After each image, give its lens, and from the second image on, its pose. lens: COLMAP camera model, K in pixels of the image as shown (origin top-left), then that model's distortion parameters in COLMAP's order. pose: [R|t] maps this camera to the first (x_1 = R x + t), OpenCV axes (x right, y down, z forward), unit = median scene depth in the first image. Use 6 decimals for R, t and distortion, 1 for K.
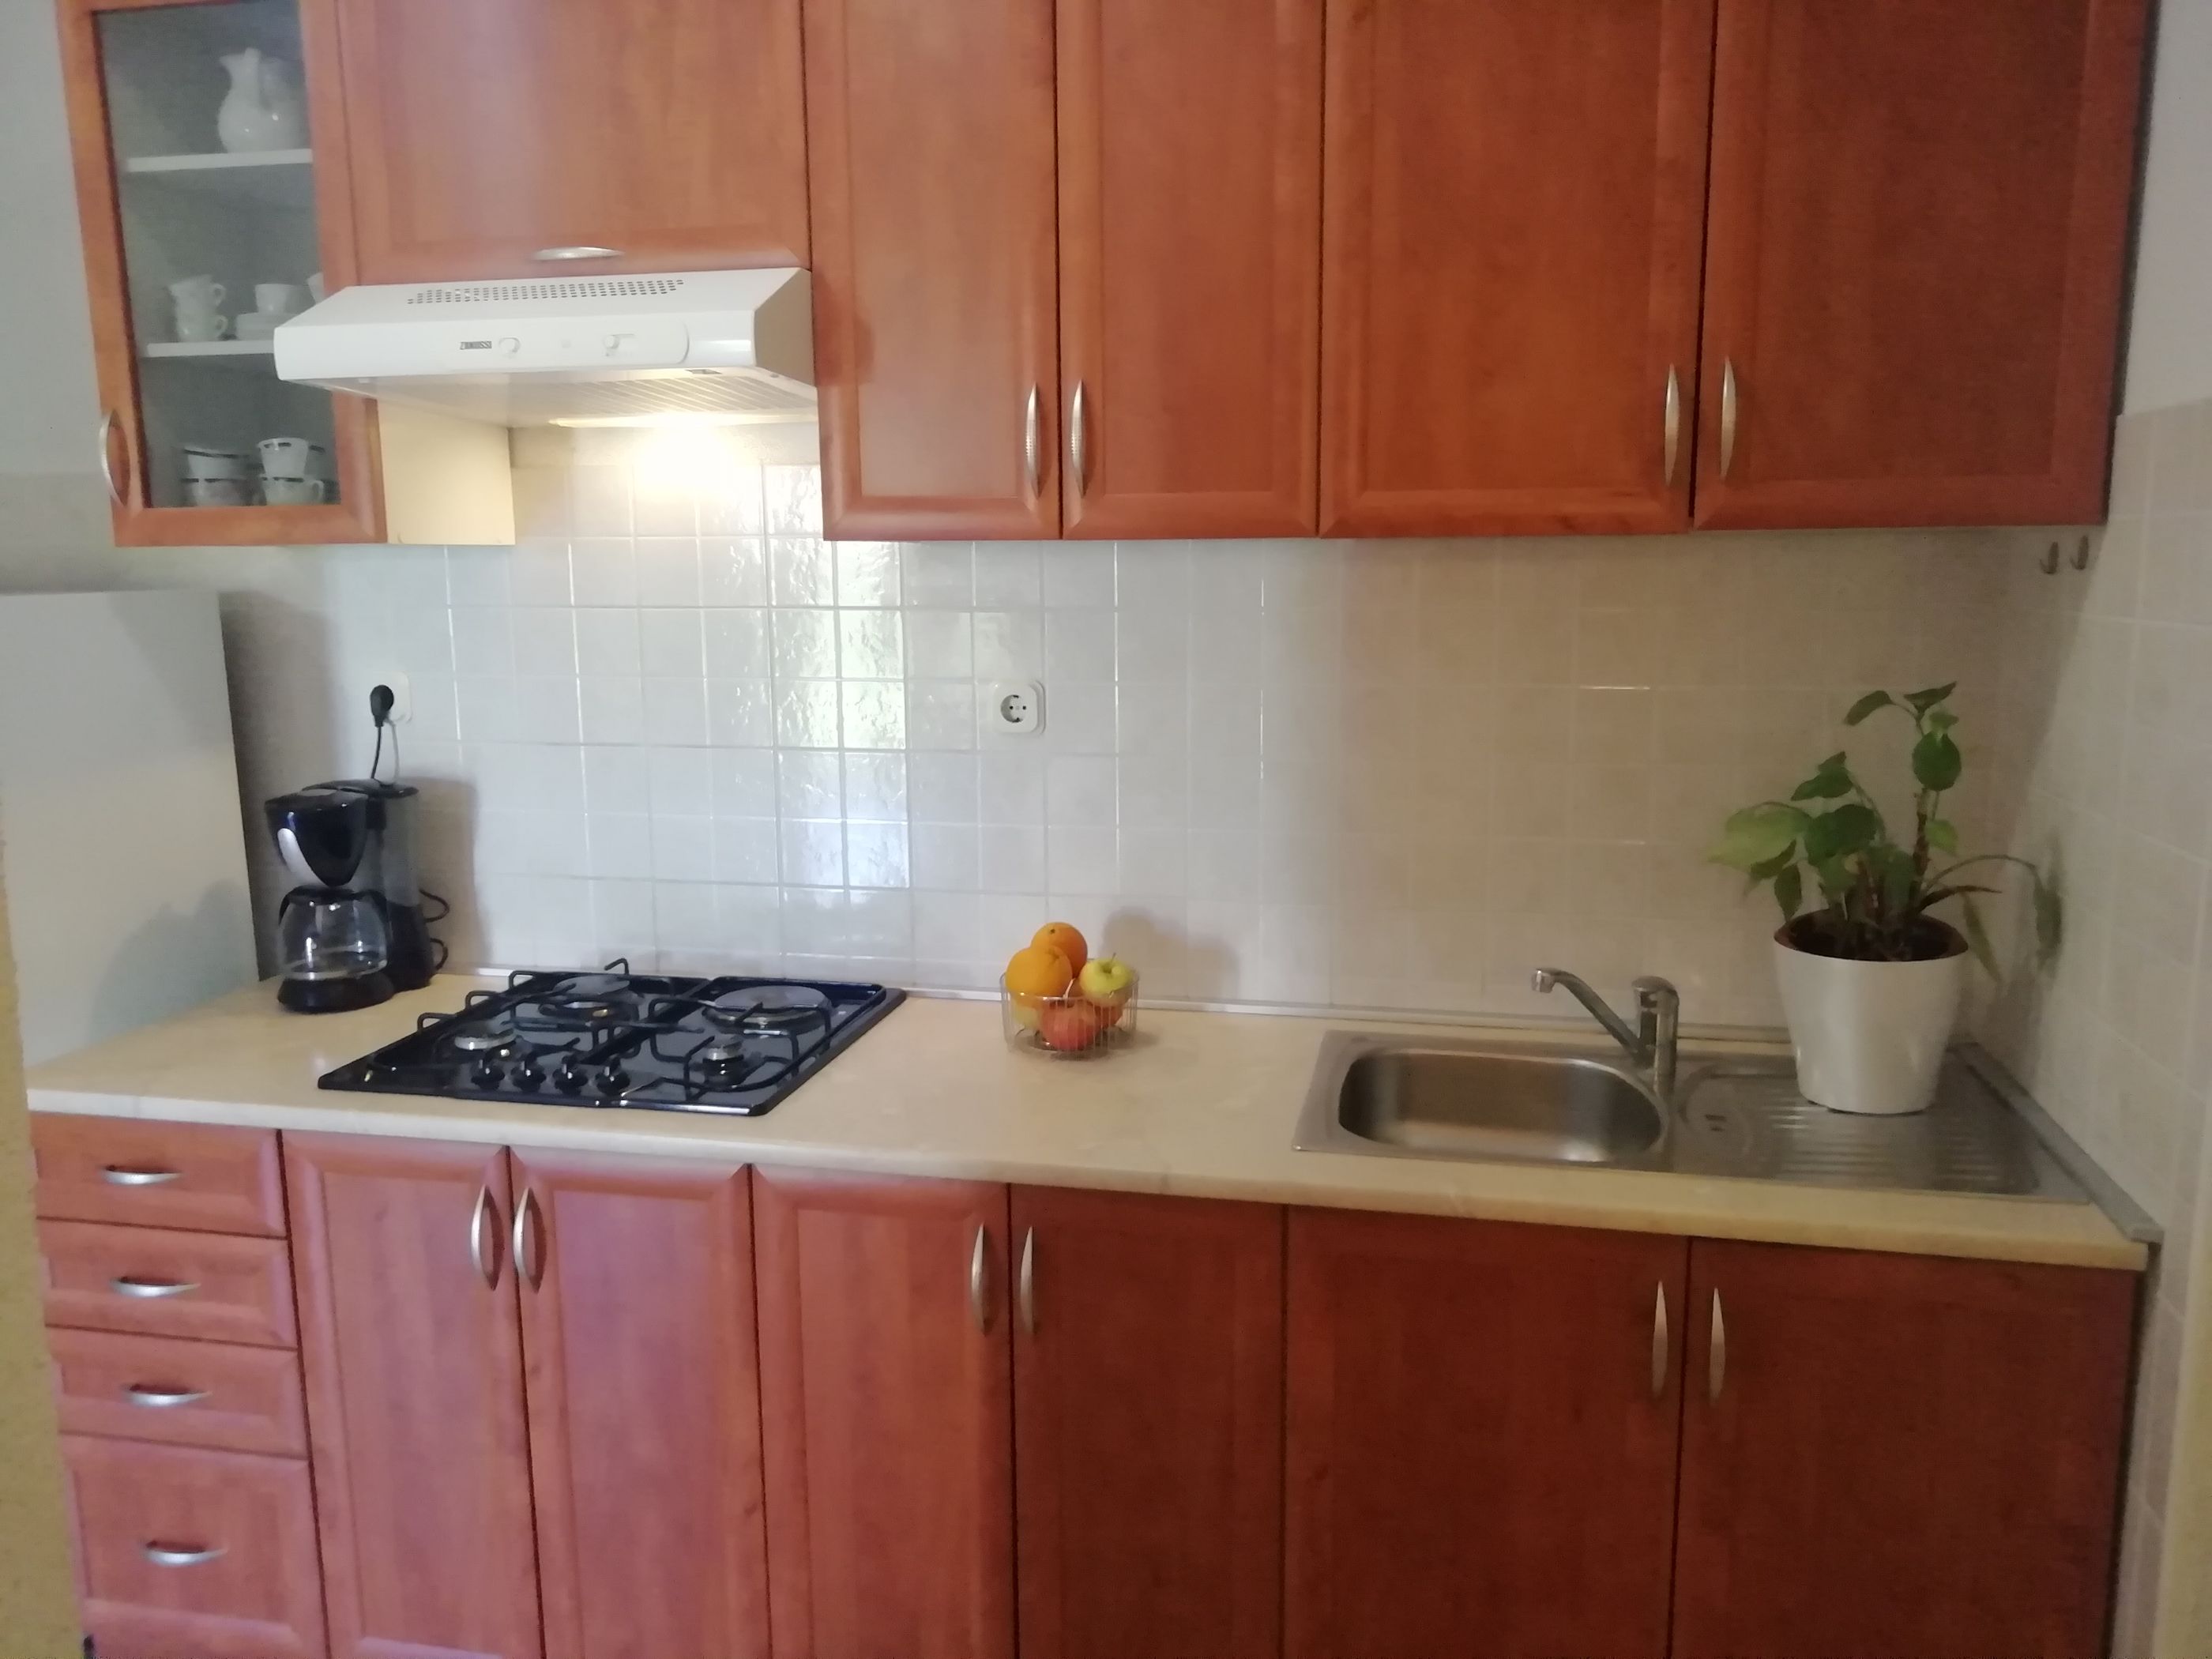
lens RADIAL K [[1695.7, 0, 1067.5], [0, 1695.7, 825.4], [0, 0, 1]] dist [0.003745, -0.003678]
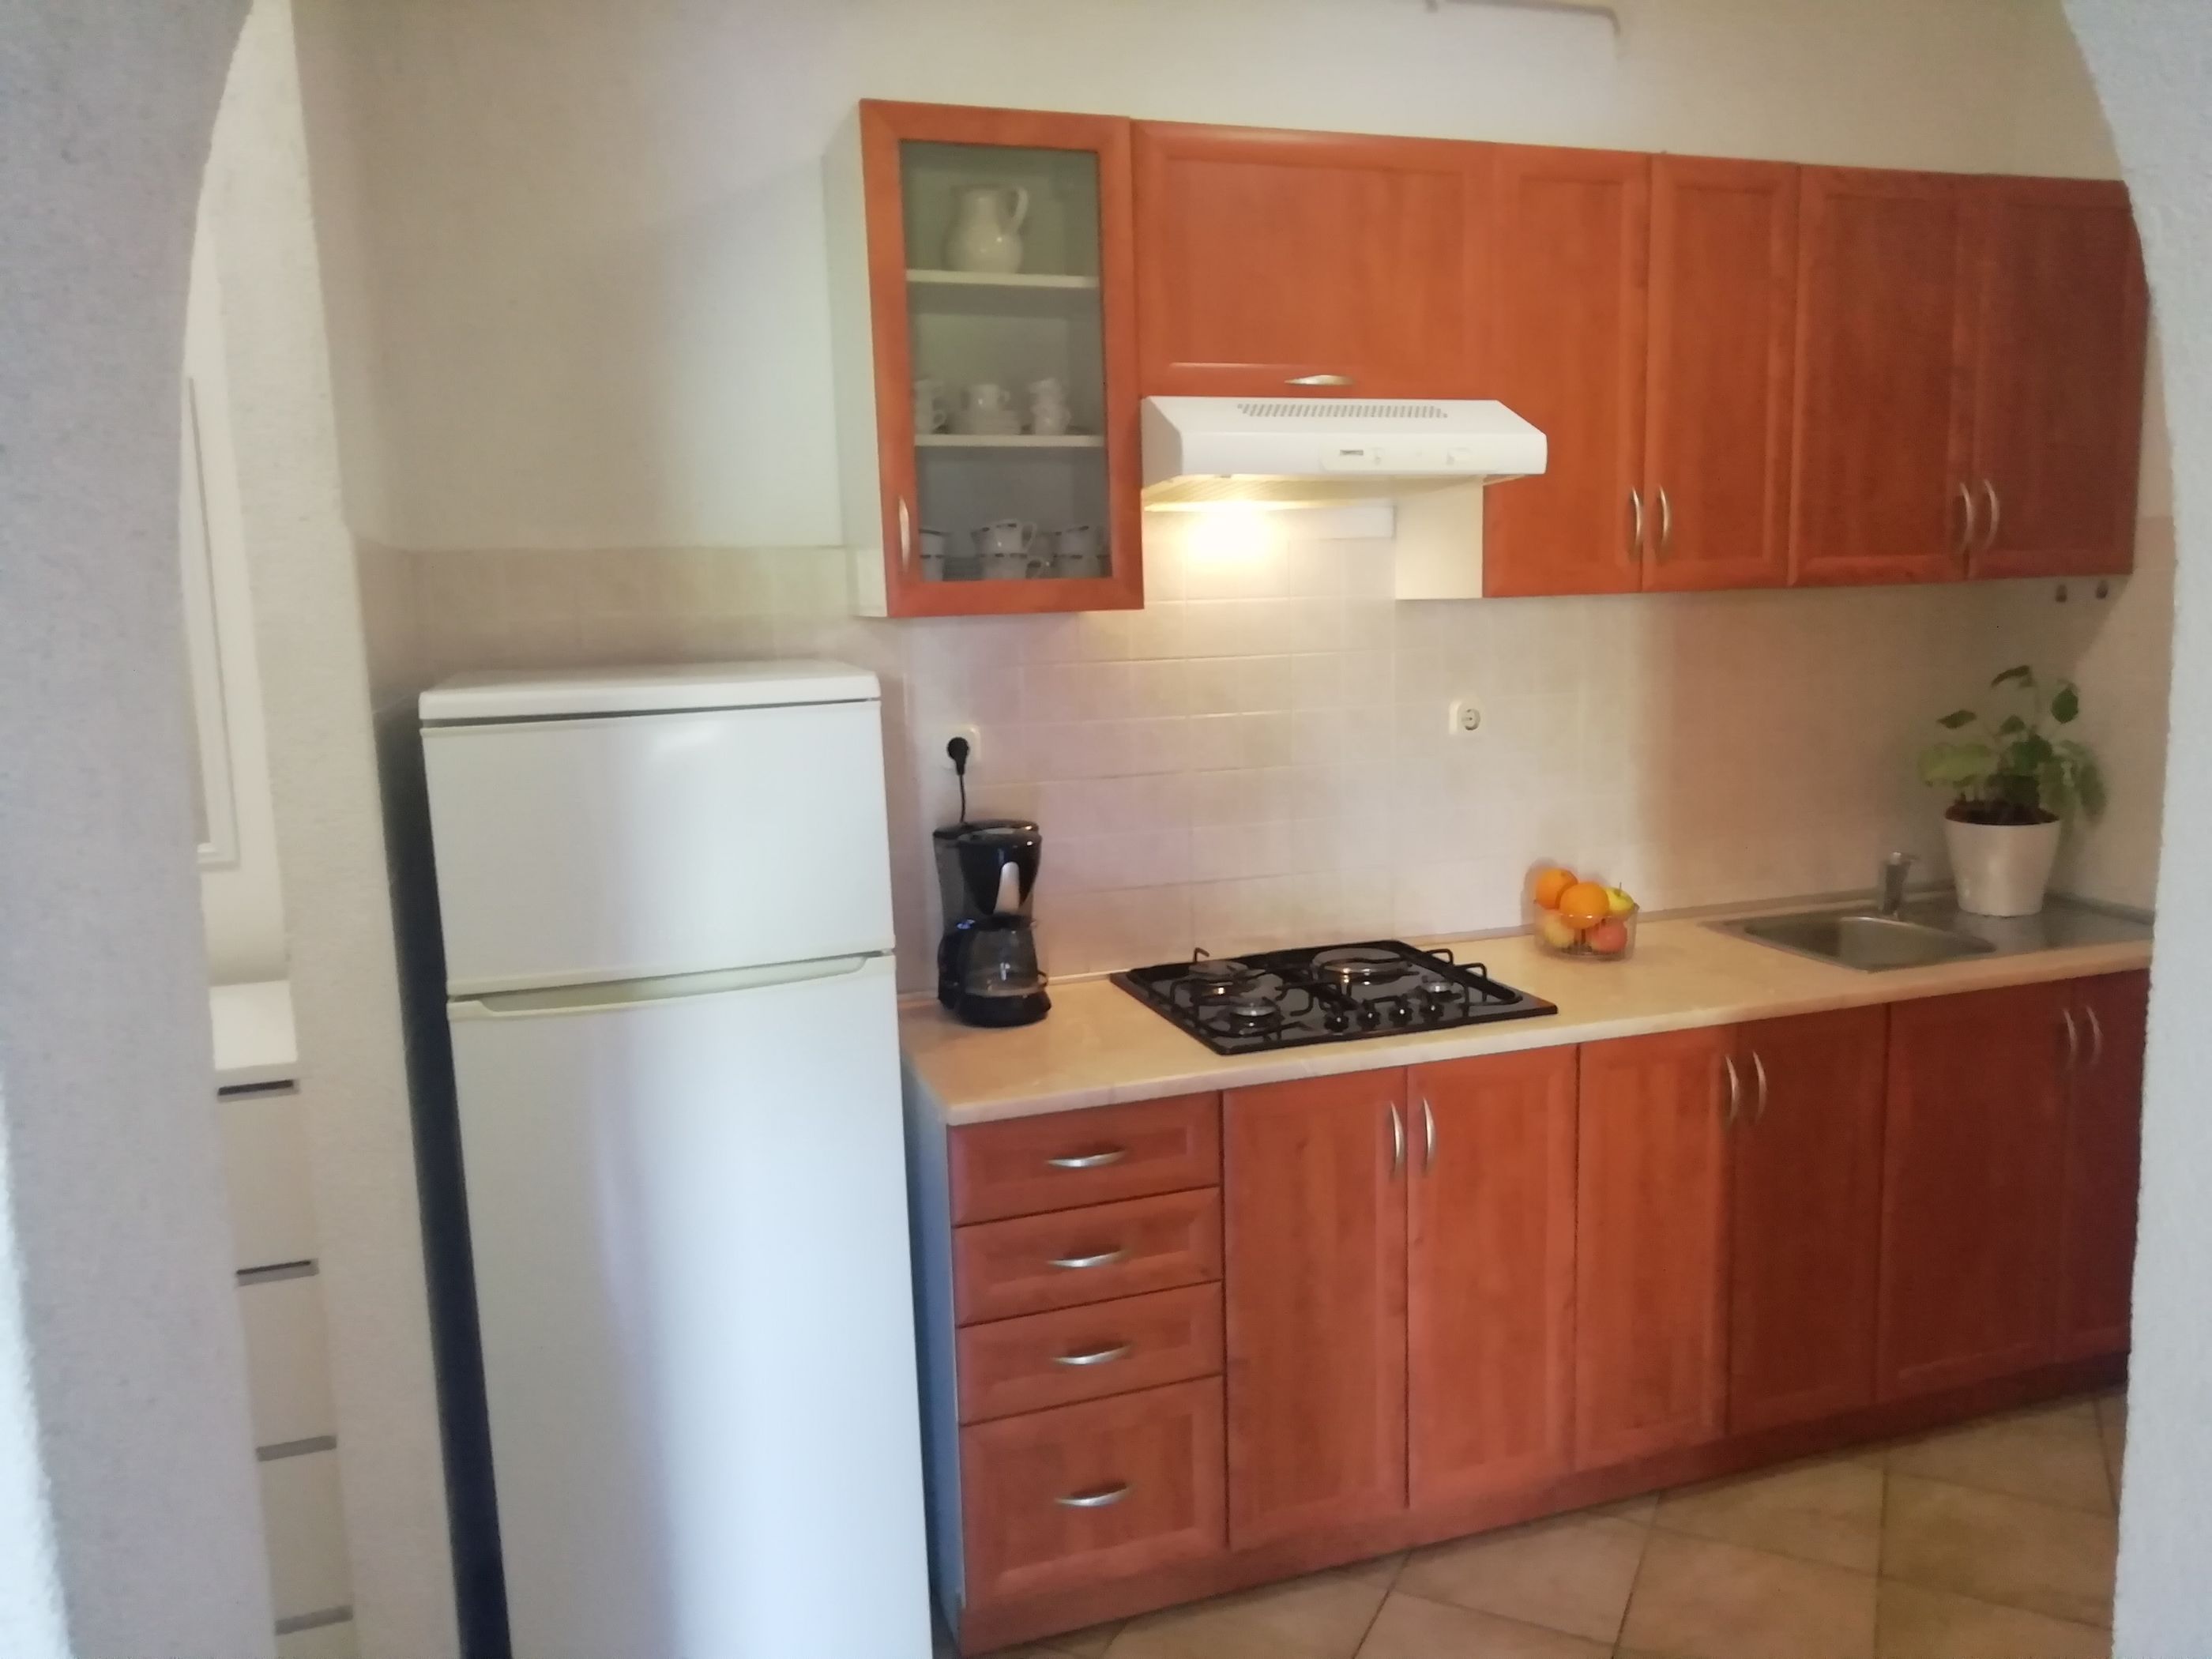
lens RADIAL K [[1633.6, 0, 1119.8], [0, 1633.6, 815.8], [0, 0, 1]] dist [0.026057, -0.002181]
pose [[0.851805, -0.088883, 0.516264, -1.081823], [0.105137, 0.994455, -0.002259, -0.020581], [-0.513200, 0.056203, 0.856427, 0.030320]]
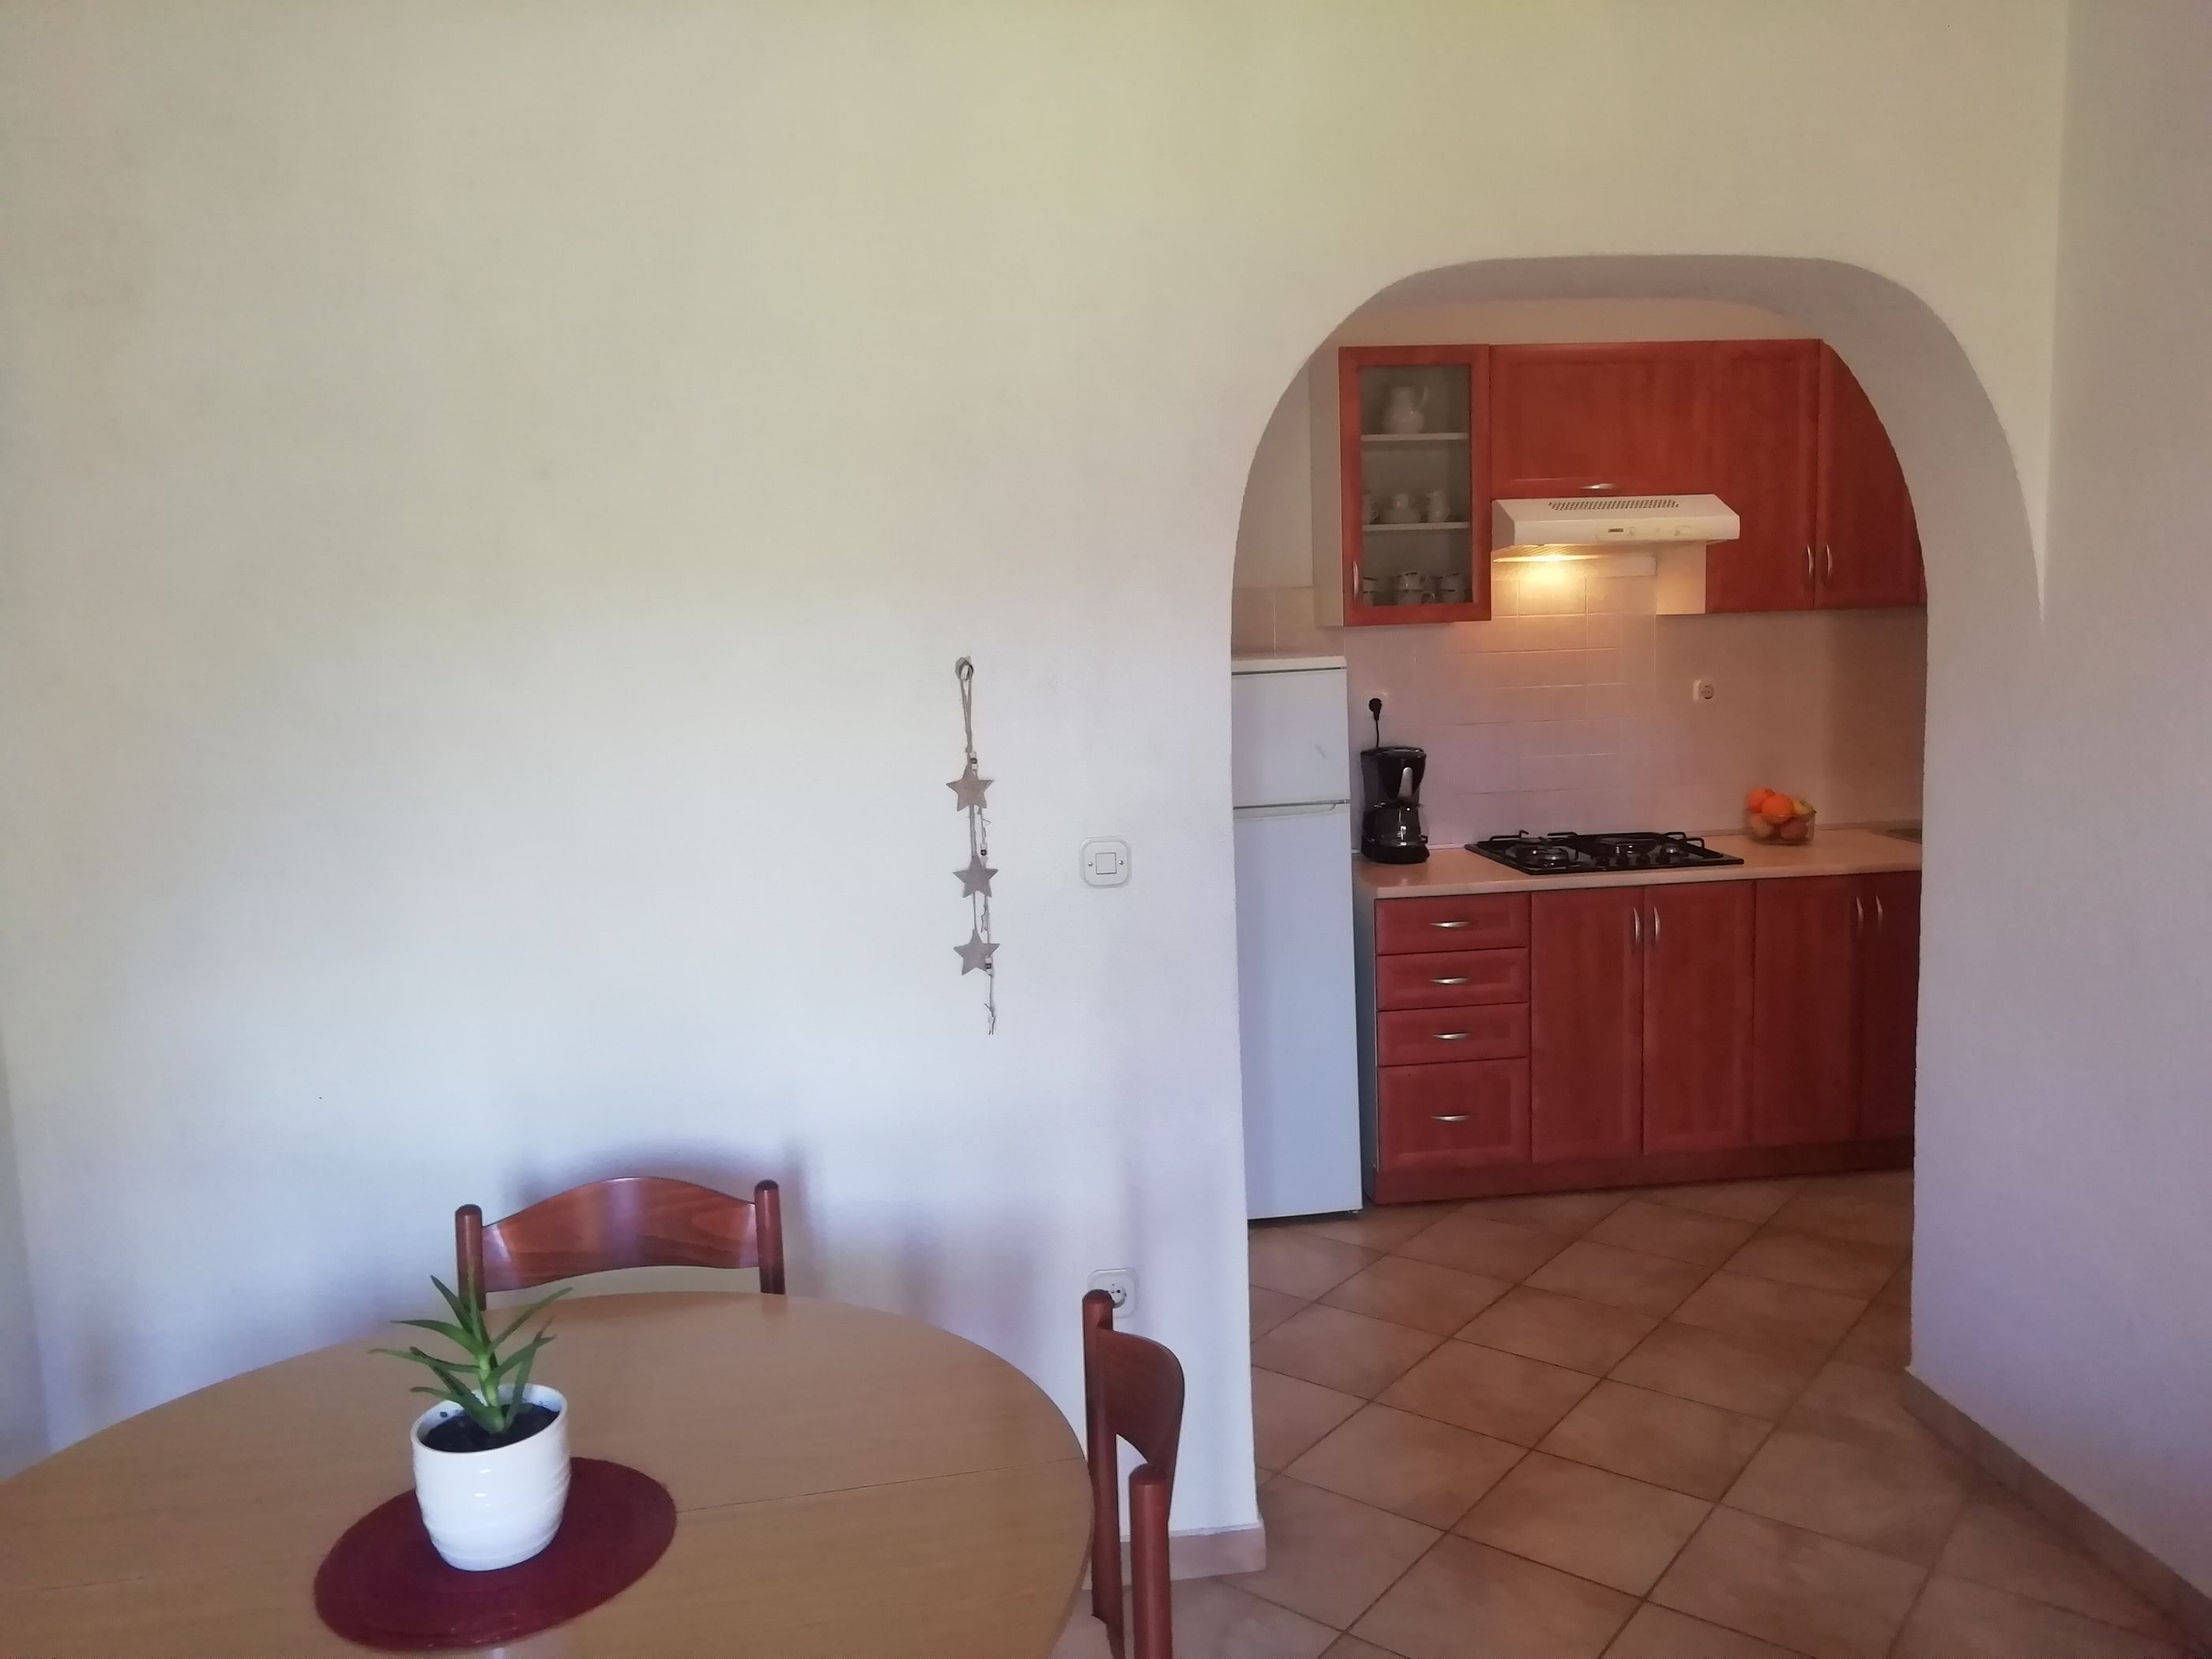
lens RADIAL K [[1695.7, 0, 1067.5], [0, 1695.7, 825.4], [0, 0, 1]] dist [0.003745, -0.003678]
pose [[0.948082, -0.063828, 0.311556, -1.637715], [0.078787, 0.996254, -0.035651, 0.122453], [-0.308113, 0.058347, 0.949559, -0.833742]]
